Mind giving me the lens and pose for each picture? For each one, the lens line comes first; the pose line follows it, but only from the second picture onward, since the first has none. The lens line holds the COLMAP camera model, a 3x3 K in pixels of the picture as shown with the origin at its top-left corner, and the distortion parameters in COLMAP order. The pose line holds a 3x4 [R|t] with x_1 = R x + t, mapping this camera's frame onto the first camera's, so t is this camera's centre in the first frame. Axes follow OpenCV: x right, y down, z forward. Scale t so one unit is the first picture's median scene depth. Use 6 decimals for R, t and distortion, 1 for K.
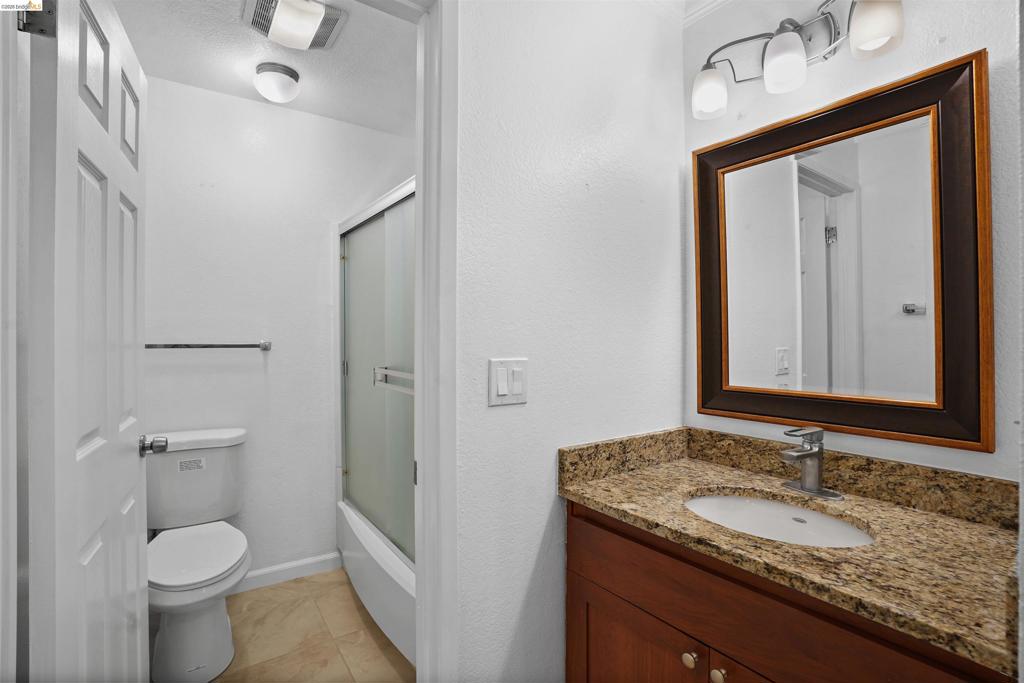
lens RADIAL K [[478.6, 0, 523.0], [0, 478.6, 349.7], [0, 0, 1]] dist [-0.025077, 0.000755]
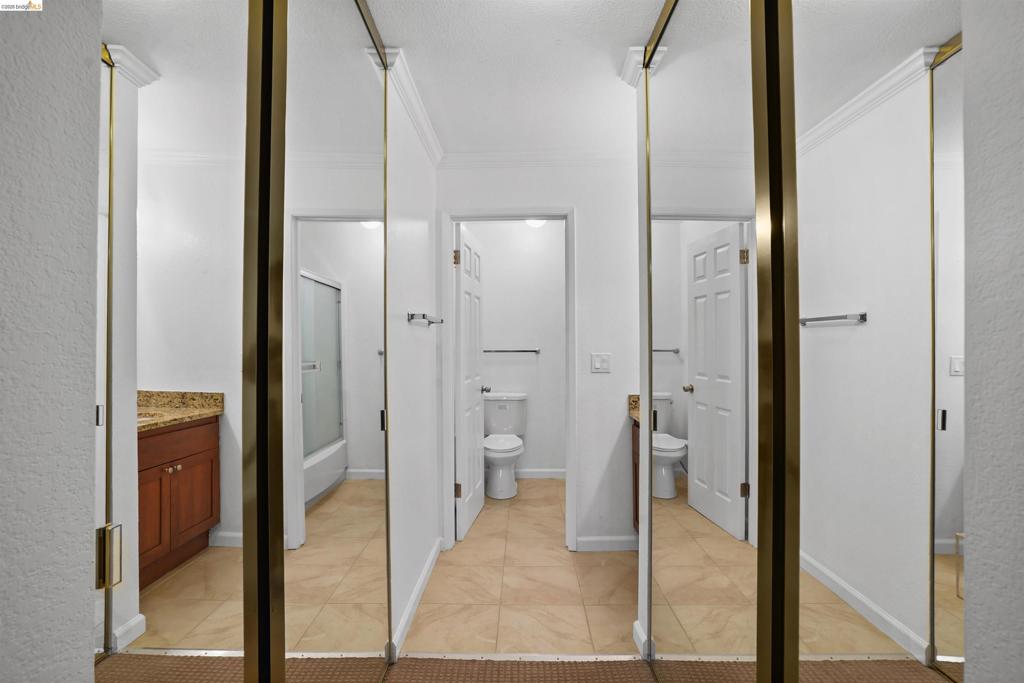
lens RADIAL K [[478.6, 0, 523.0], [0, 478.6, 349.7], [0, 0, 1]] dist [-0.025077, 0.000755]
pose [[0.815902, -0.010406, -0.578097, 0.815988], [0.000427, 0.999849, -0.017395, 0.032329], [0.578190, 0.013945, 0.815783, -0.928713]]
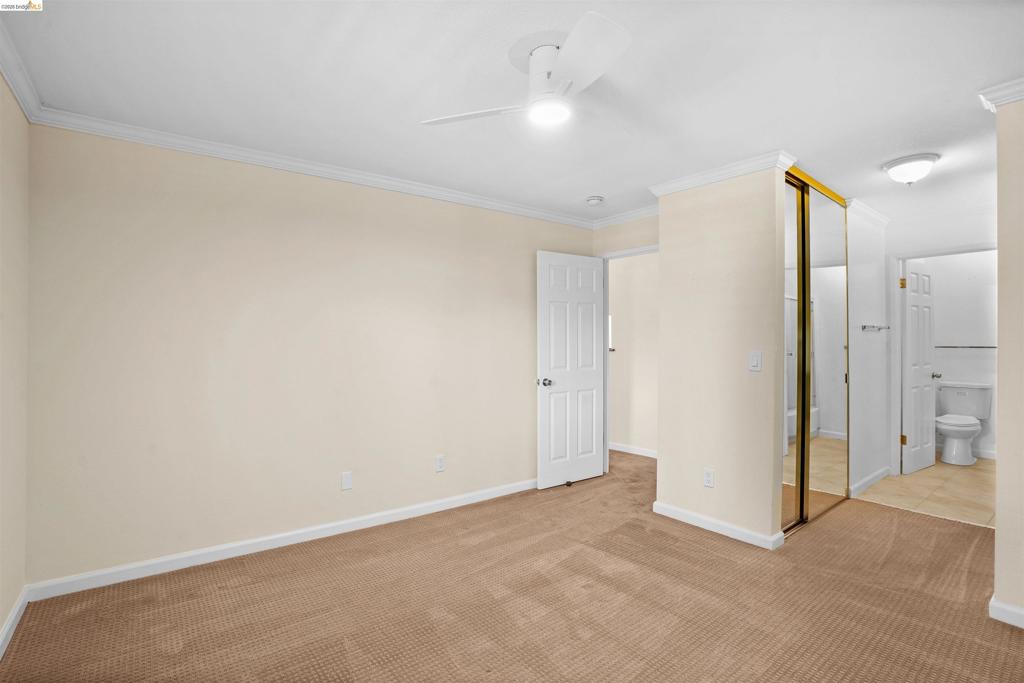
lens RADIAL K [[478.6, 0, 523.0], [0, 478.6, 349.7], [0, 0, 1]] dist [-0.025077, 0.000755]
pose [[0.059358, -0.005262, -0.998223, 2.214800], [-0.011243, 0.999919, -0.005939, 0.067909], [0.998173, 0.011575, 0.059294, -1.991860]]
